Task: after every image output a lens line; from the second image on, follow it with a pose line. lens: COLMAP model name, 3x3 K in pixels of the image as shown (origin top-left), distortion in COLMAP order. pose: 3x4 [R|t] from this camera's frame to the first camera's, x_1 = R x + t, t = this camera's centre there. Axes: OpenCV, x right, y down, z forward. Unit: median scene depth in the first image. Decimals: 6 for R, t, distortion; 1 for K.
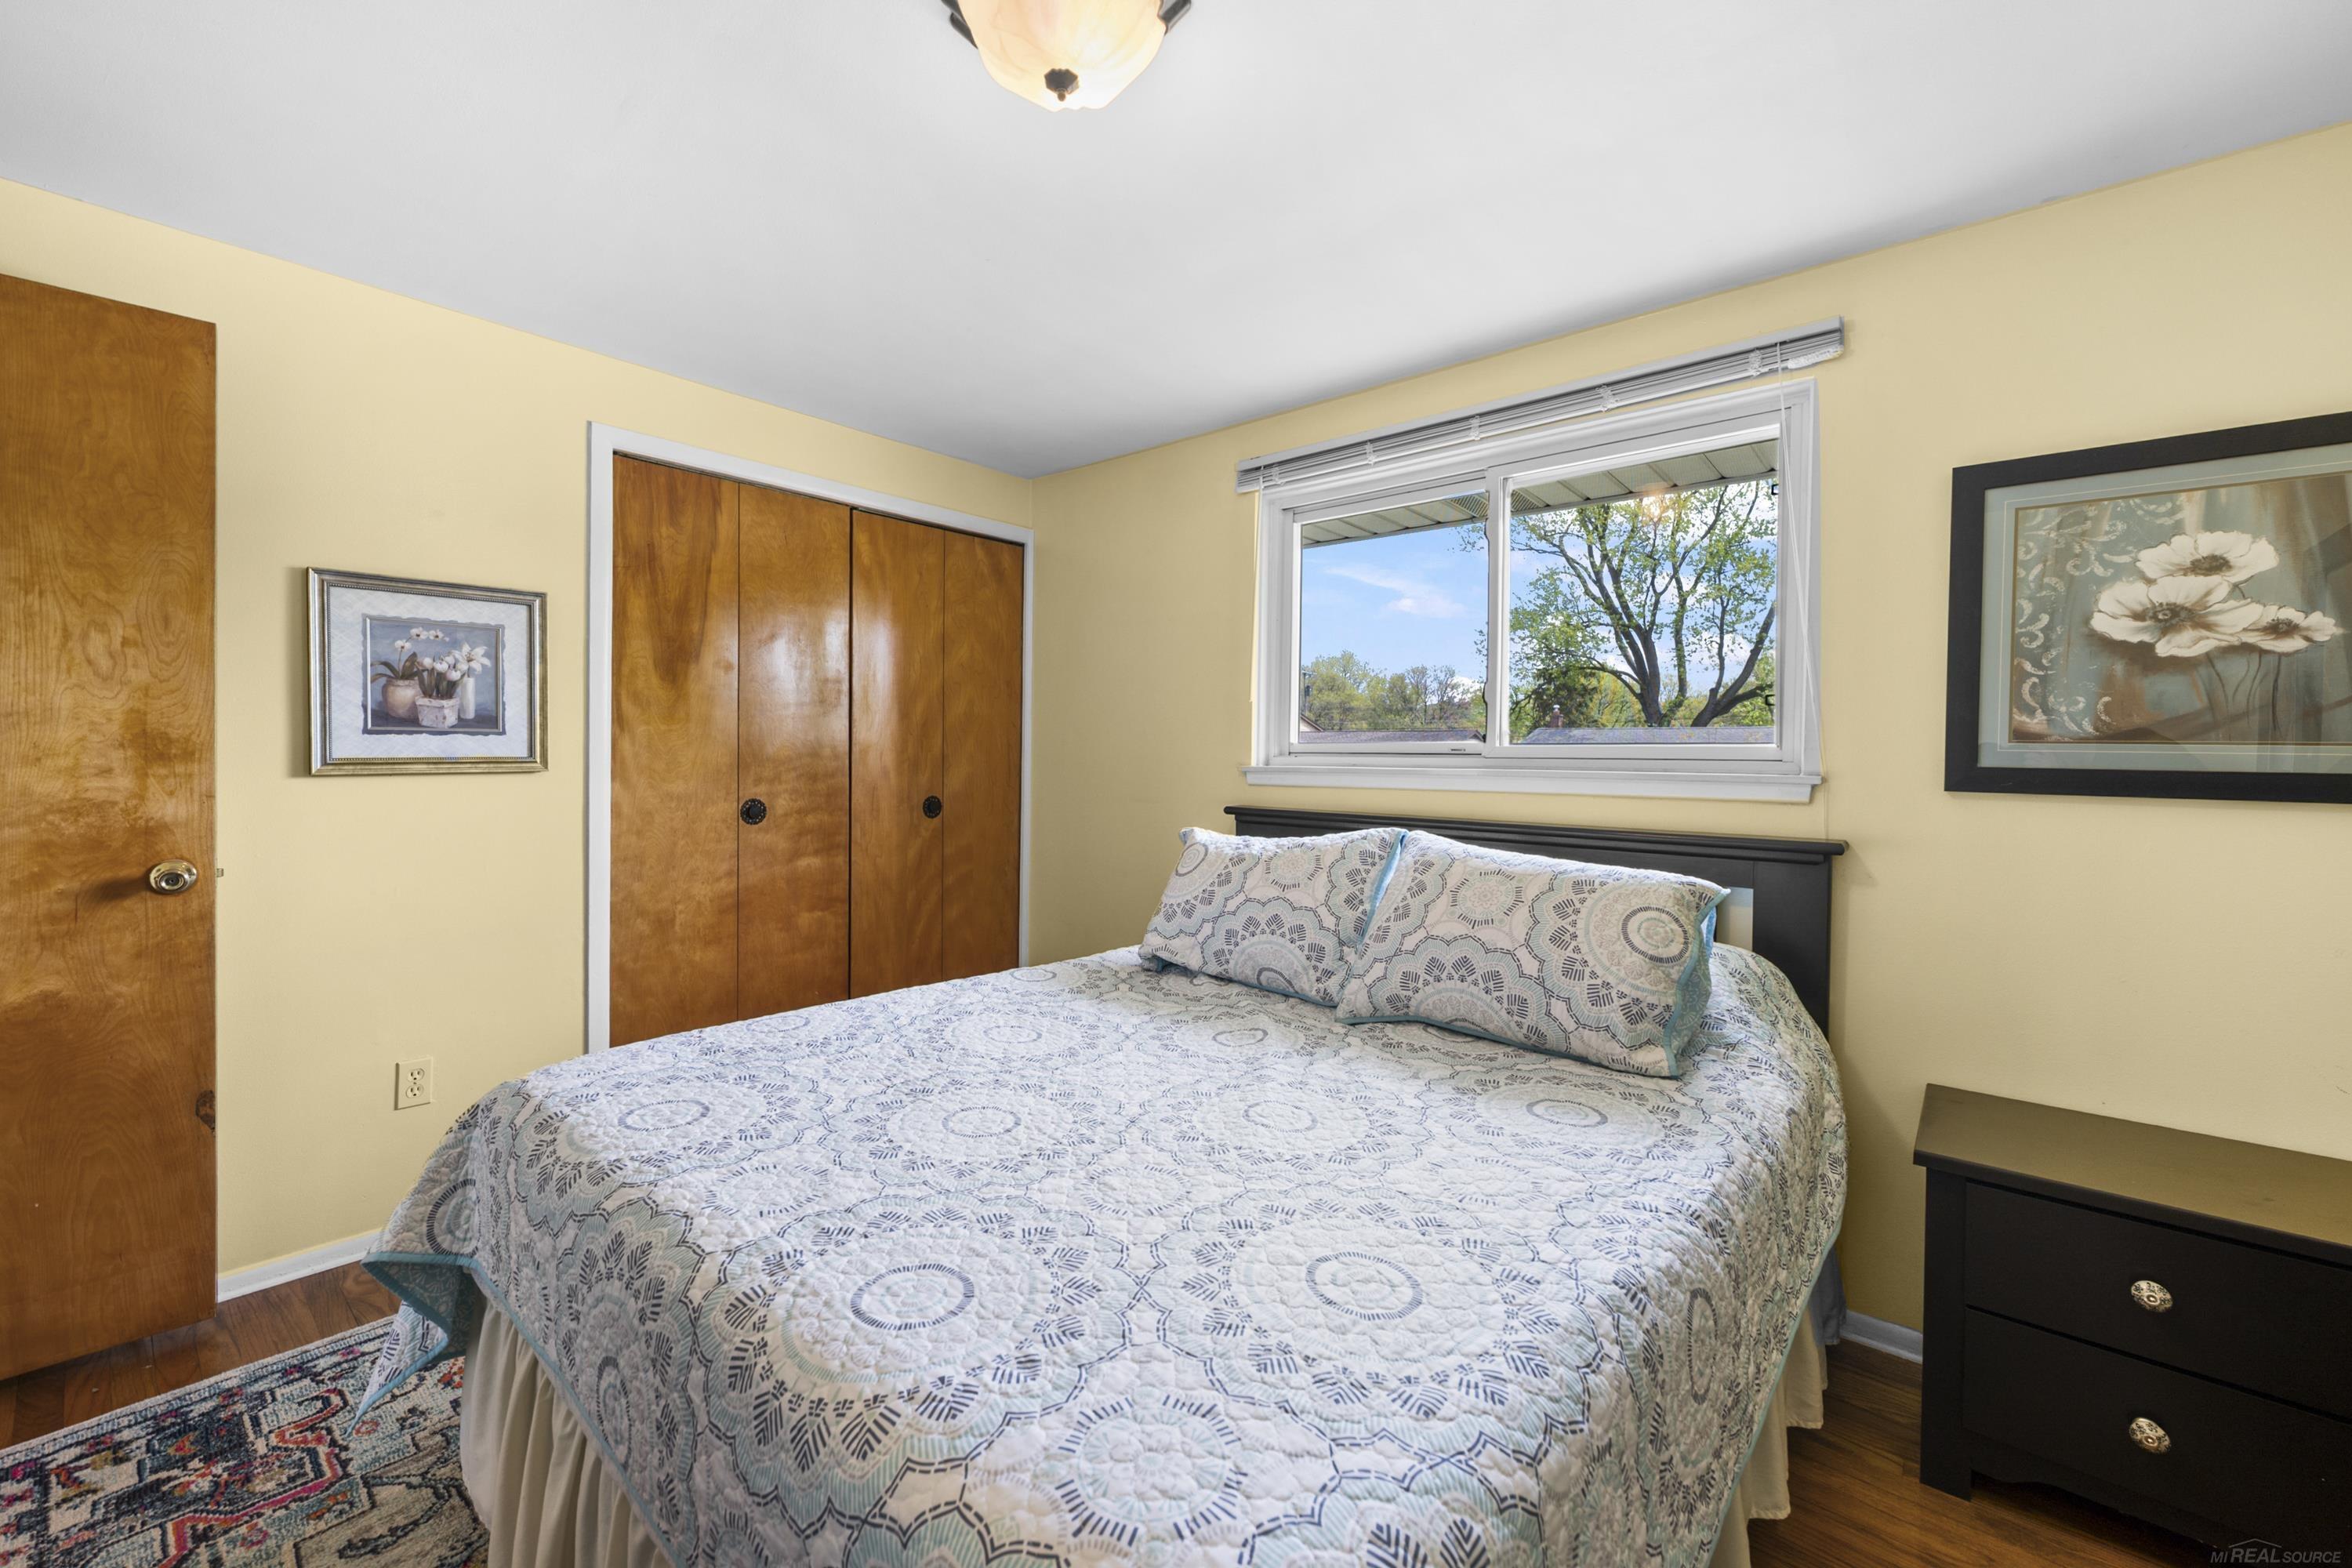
lens RADIAL K [[944.5, 0, 1172.3], [0, 944.5, 769.7], [0, 0, 1]] dist [-0.003027, -0.000207]
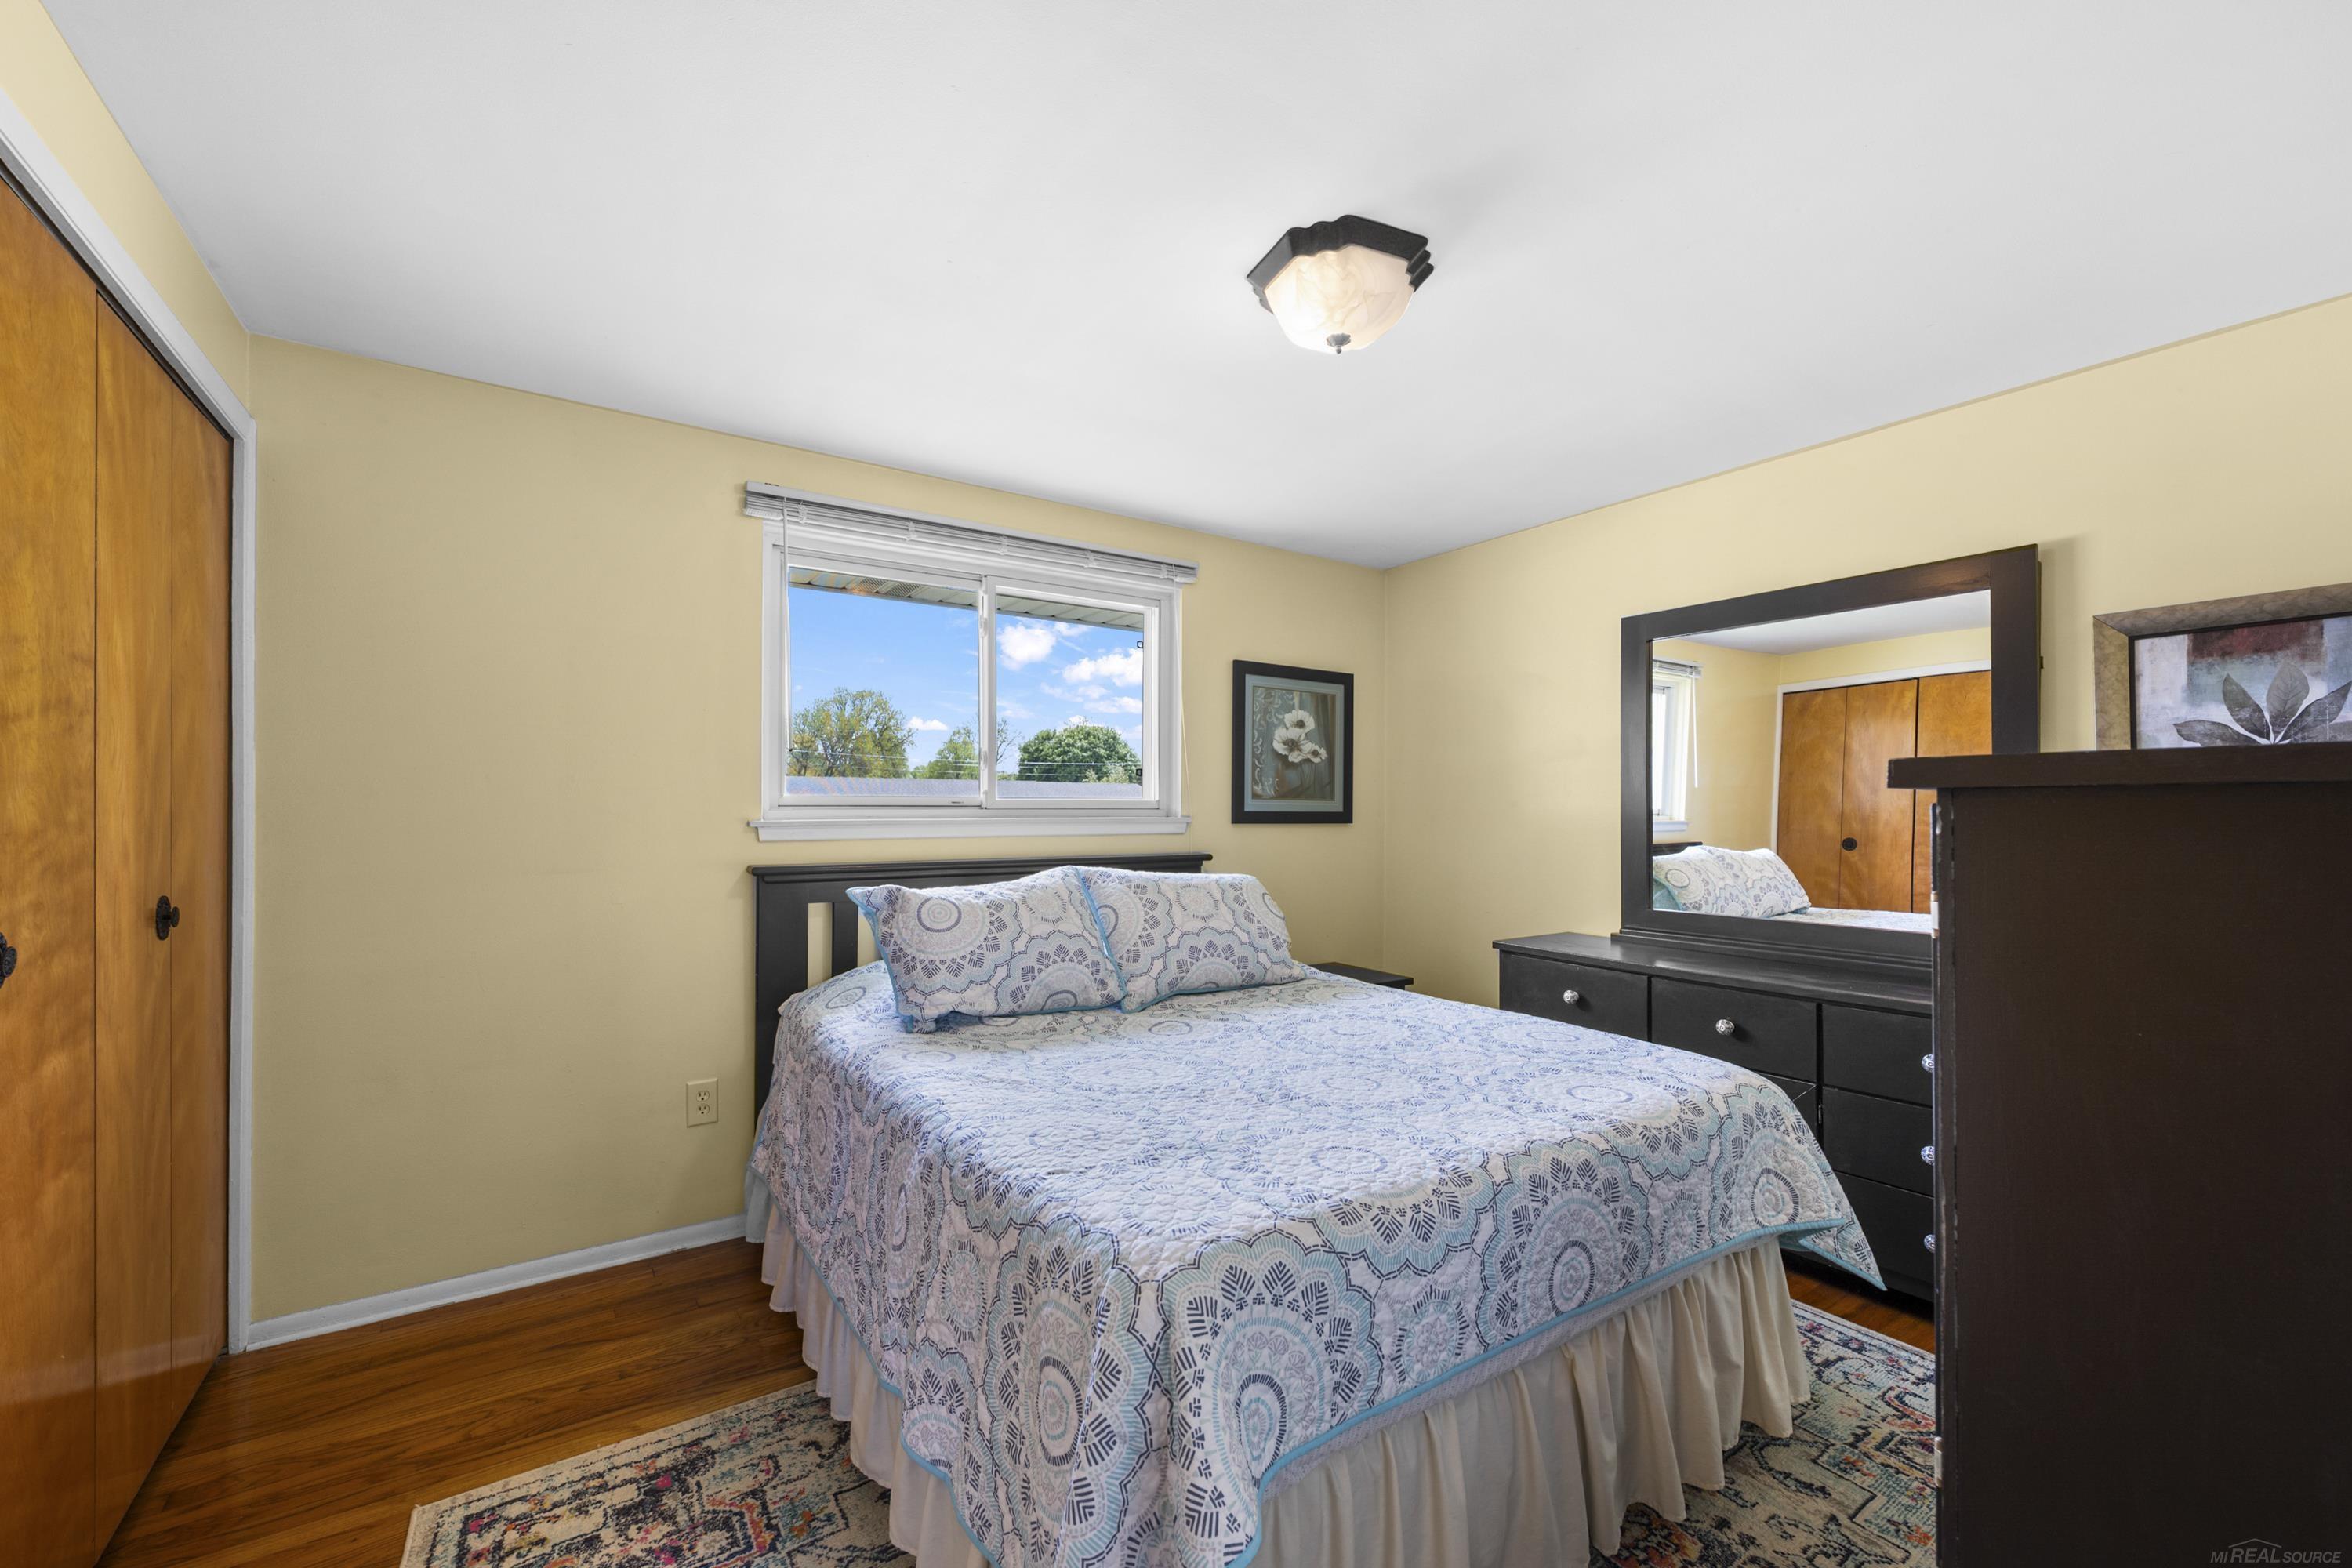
lens RADIAL K [[937.7, 0, 1170.3], [0, 937.7, 801.3], [0, 0, 1]] dist [-0.002820, -0.000385]
pose [[0.254884, -0.004335, 0.966962, -1.193887], [0.016334, 0.999867, 0.000177, -0.028629], [-0.966834, 0.015749, 0.254921, 0.685969]]
